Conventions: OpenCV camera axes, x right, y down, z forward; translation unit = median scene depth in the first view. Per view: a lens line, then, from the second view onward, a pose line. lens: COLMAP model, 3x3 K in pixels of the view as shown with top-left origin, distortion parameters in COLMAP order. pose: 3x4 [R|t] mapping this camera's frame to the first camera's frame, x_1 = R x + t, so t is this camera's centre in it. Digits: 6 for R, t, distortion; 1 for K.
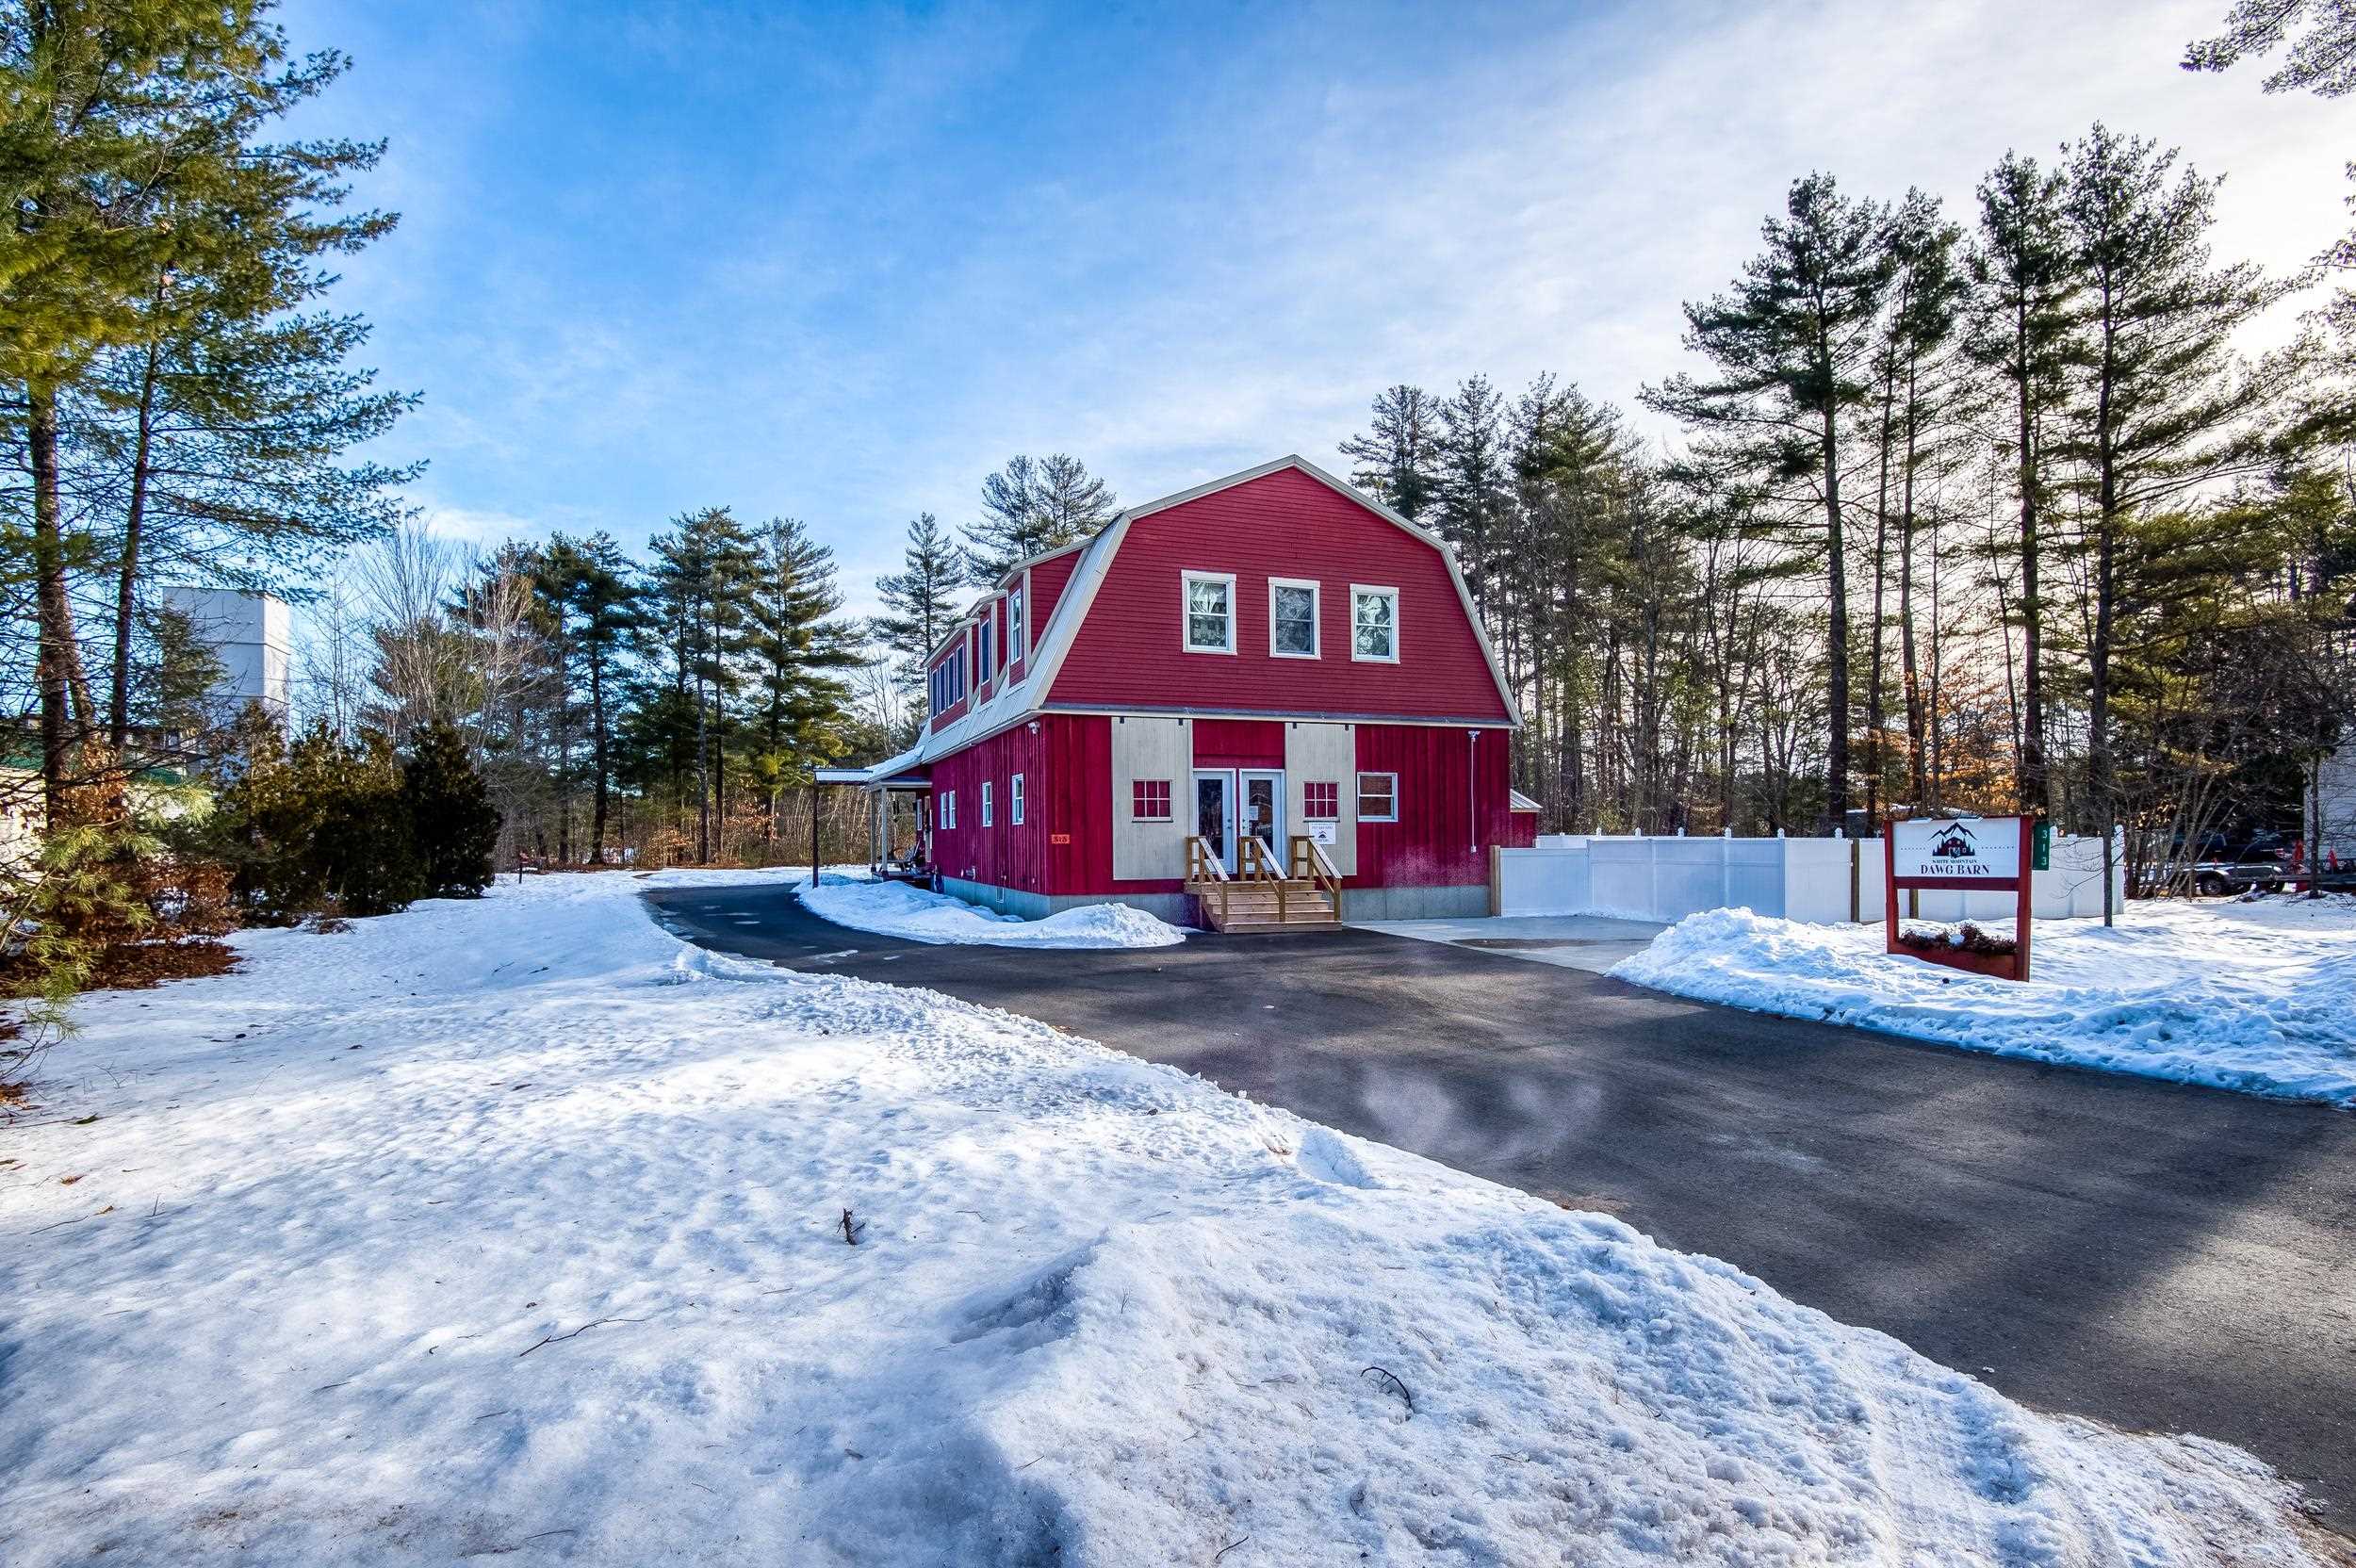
lens RADIAL K [[1126.9, 0, 1170.4], [0, 1126.9, 833.8], [0, 0, 1]] dist [-0.012489, -0.018468]
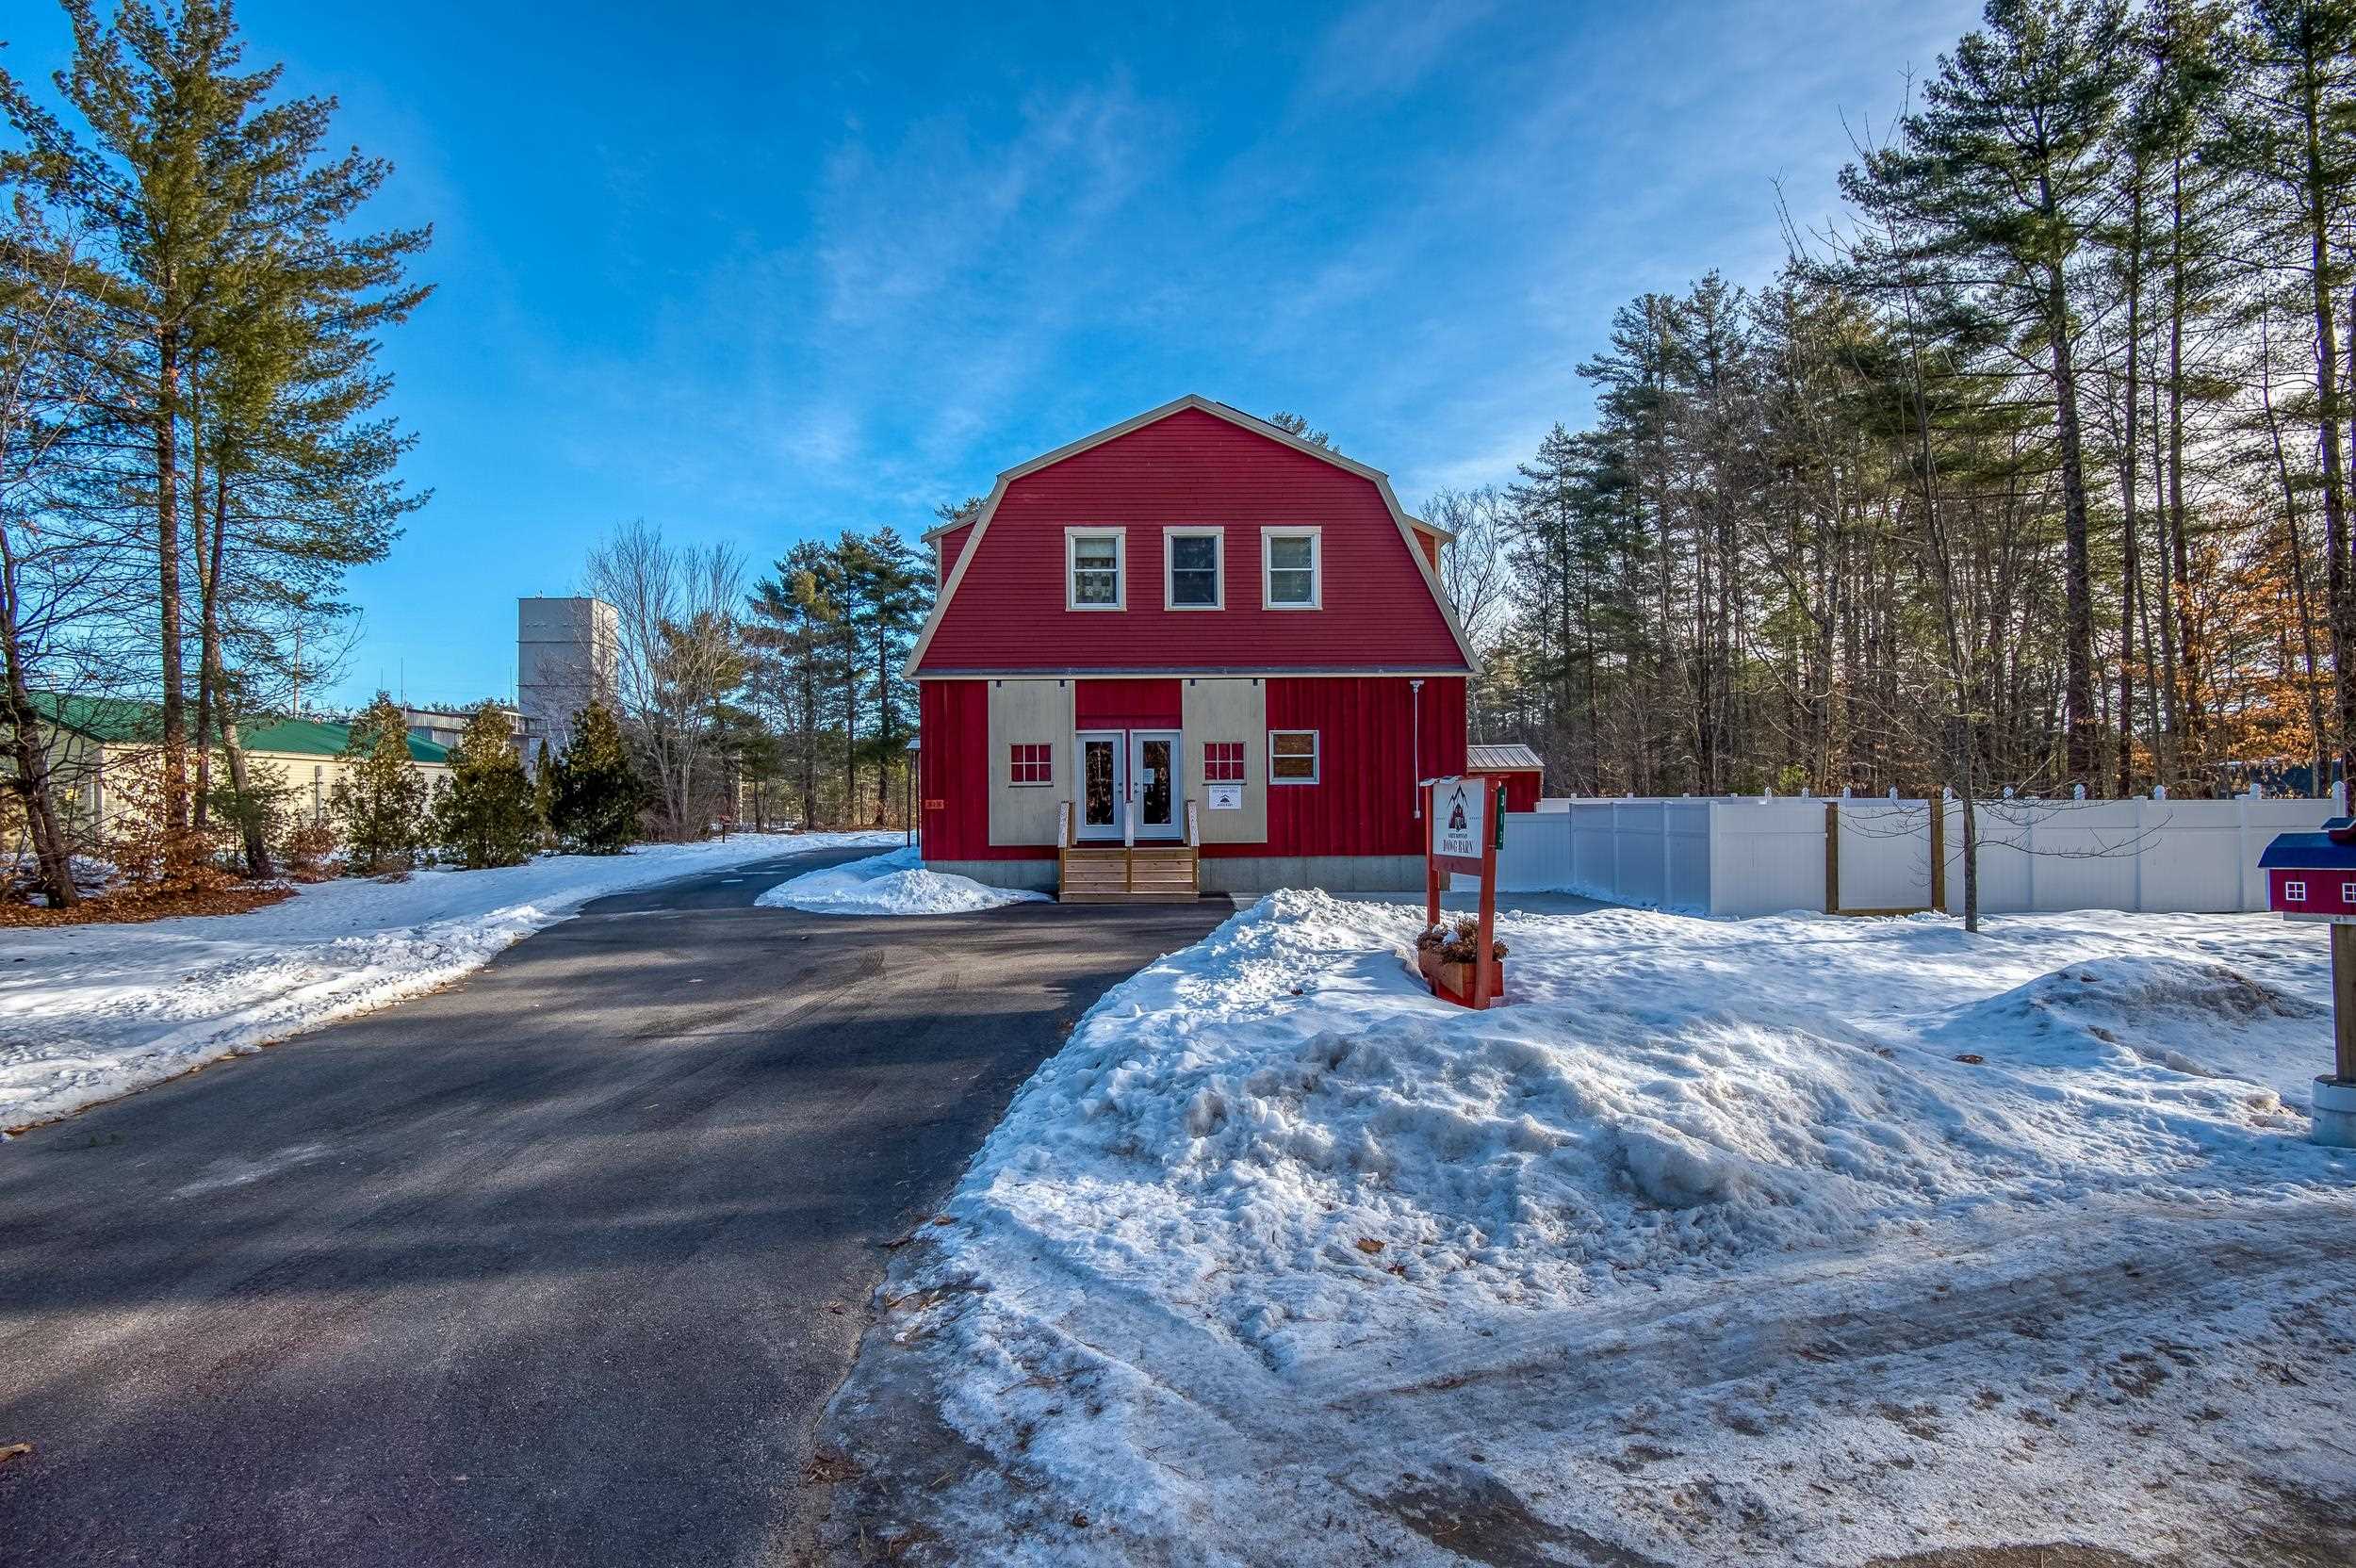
lens RADIAL K [[1126.9, 0, 1170.4], [0, 1126.9, 780.1], [0, 0, 1]] dist [-0.012489, -0.018468]
pose [[0.945368, -0.008261, -0.325900, 0.399791], [0.003946, 0.999896, -0.013899, -0.001871], [0.325981, 0.011854, 0.945302, 0.108821]]
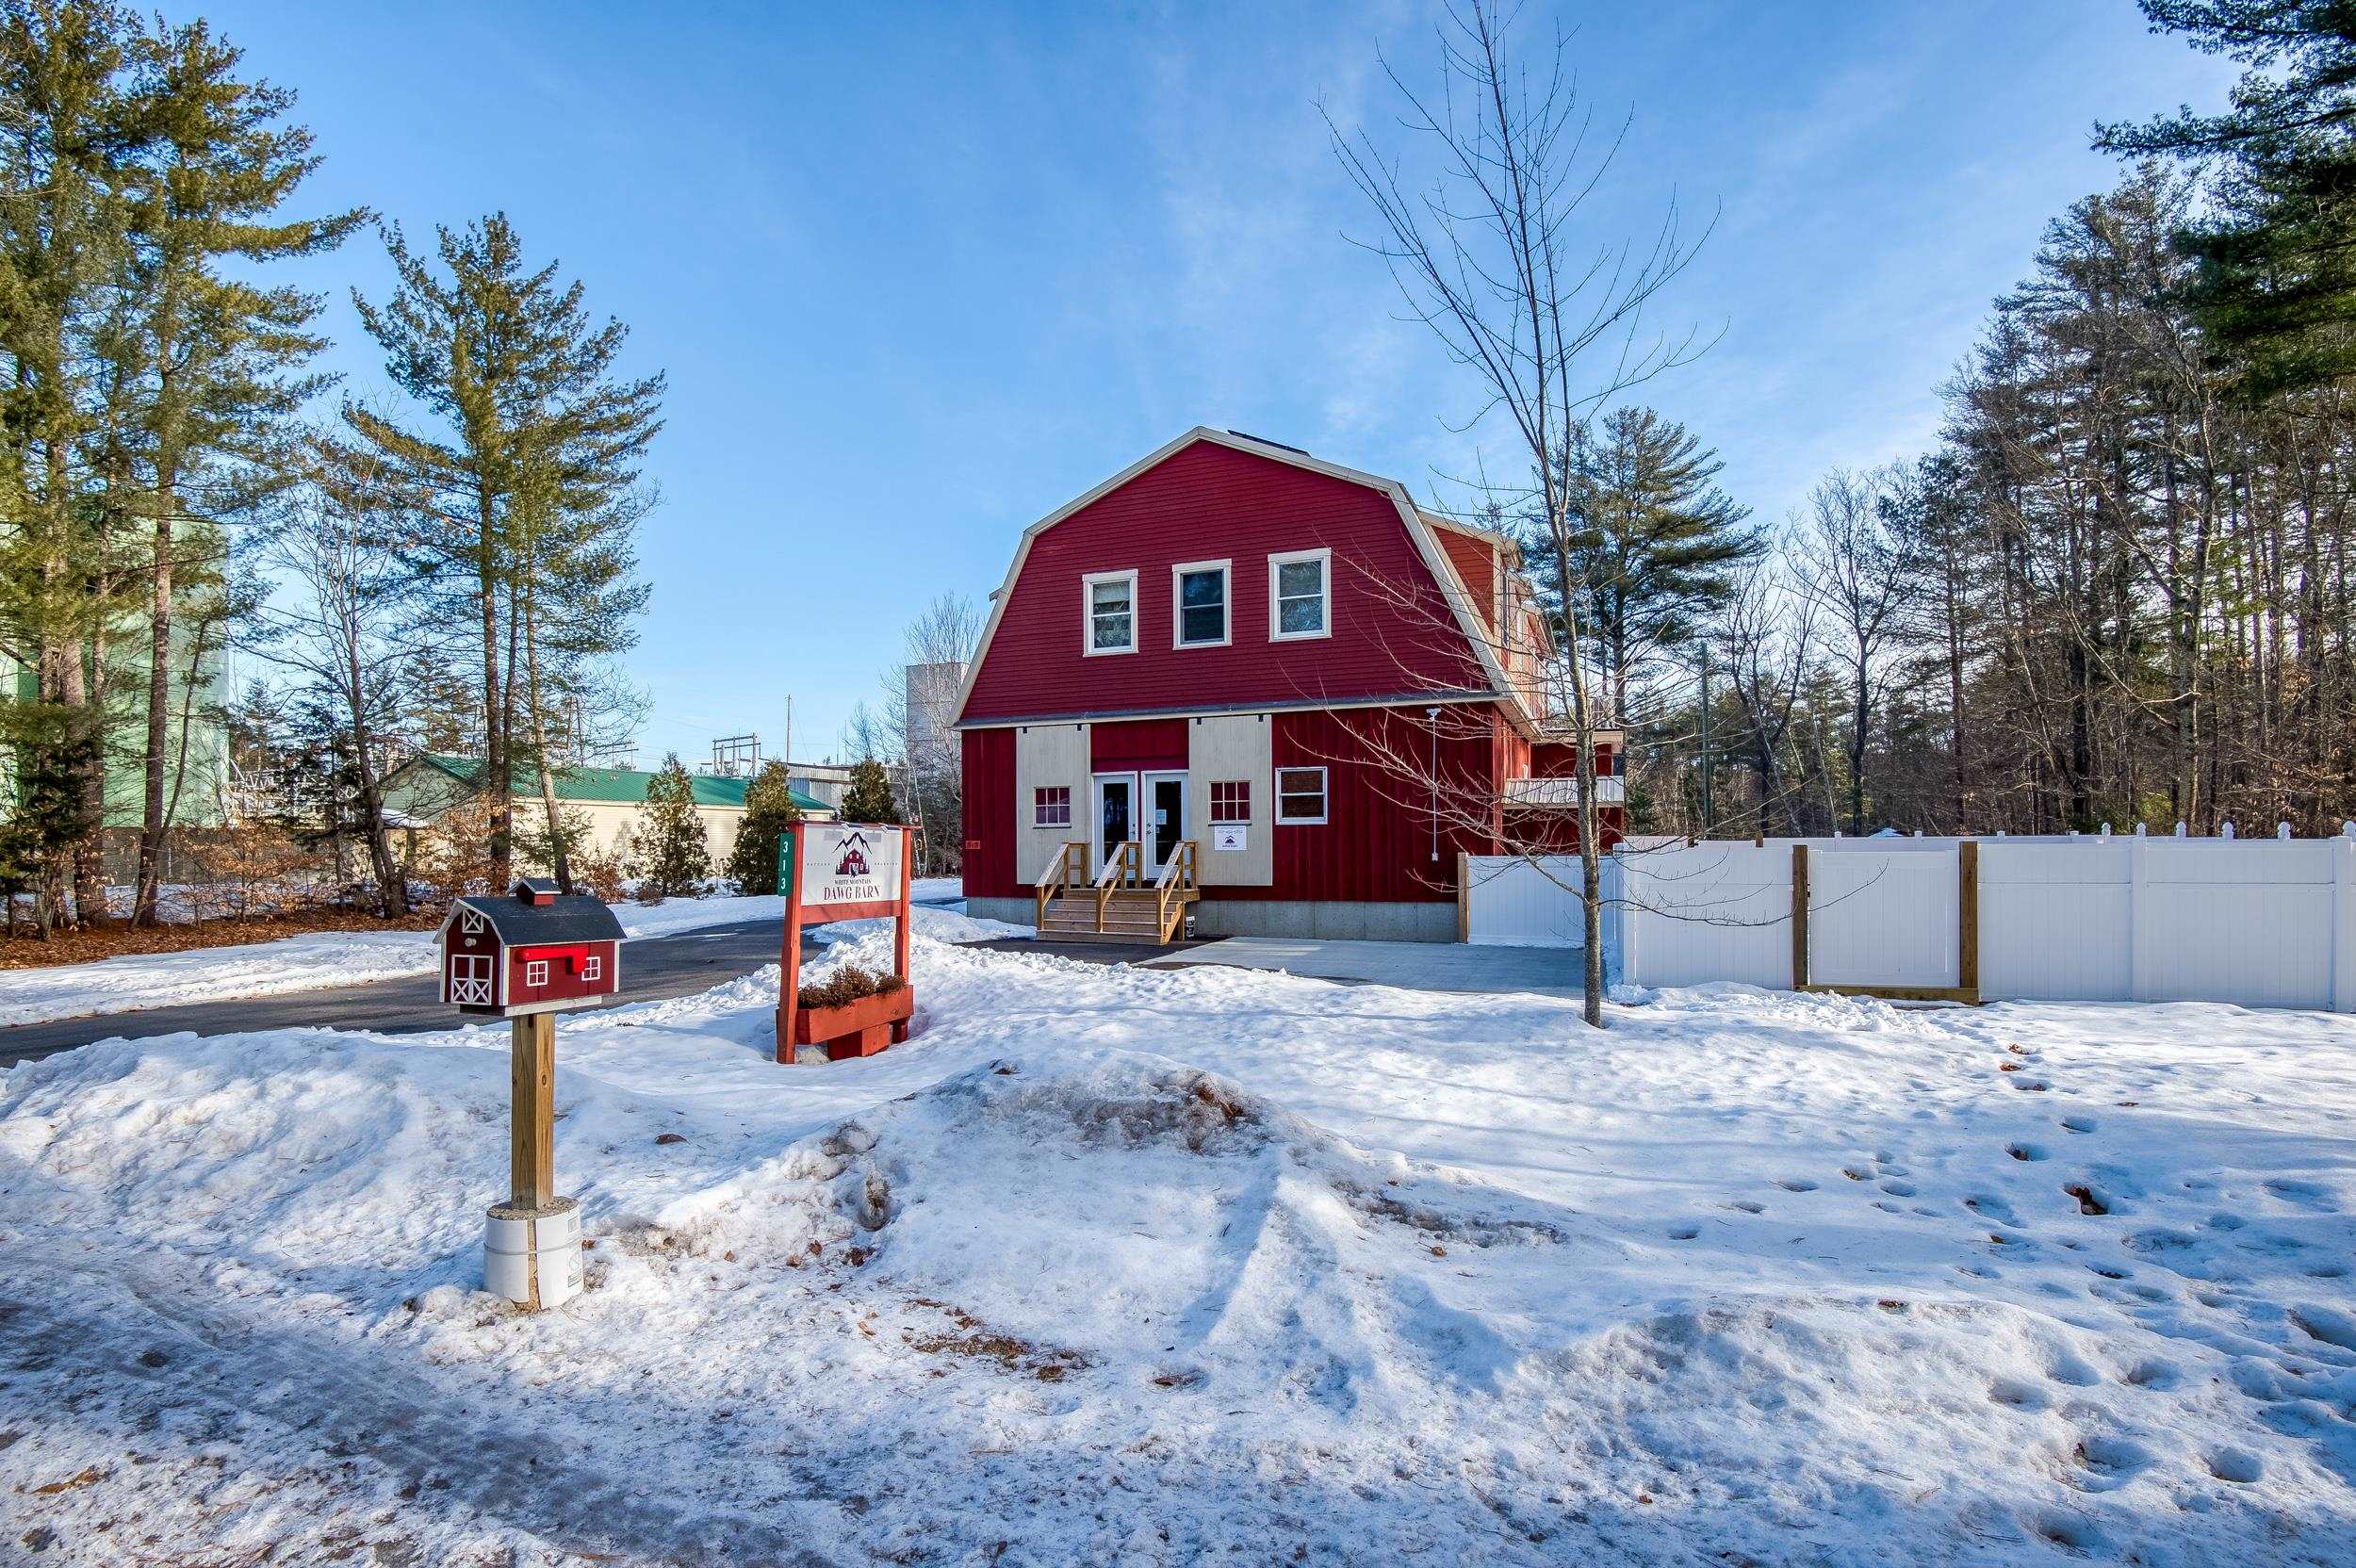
lens RADIAL K [[1126.9, 0, 1139.2], [0, 1126.9, 837.6], [0, 0, 1]] dist [-0.012489, -0.018468]
pose [[0.735121, -0.002159, -0.677933, 0.701580], [0.004718, 0.999987, 0.001931, -0.003024], [0.677920, -0.004618, 0.735121, 0.290636]]
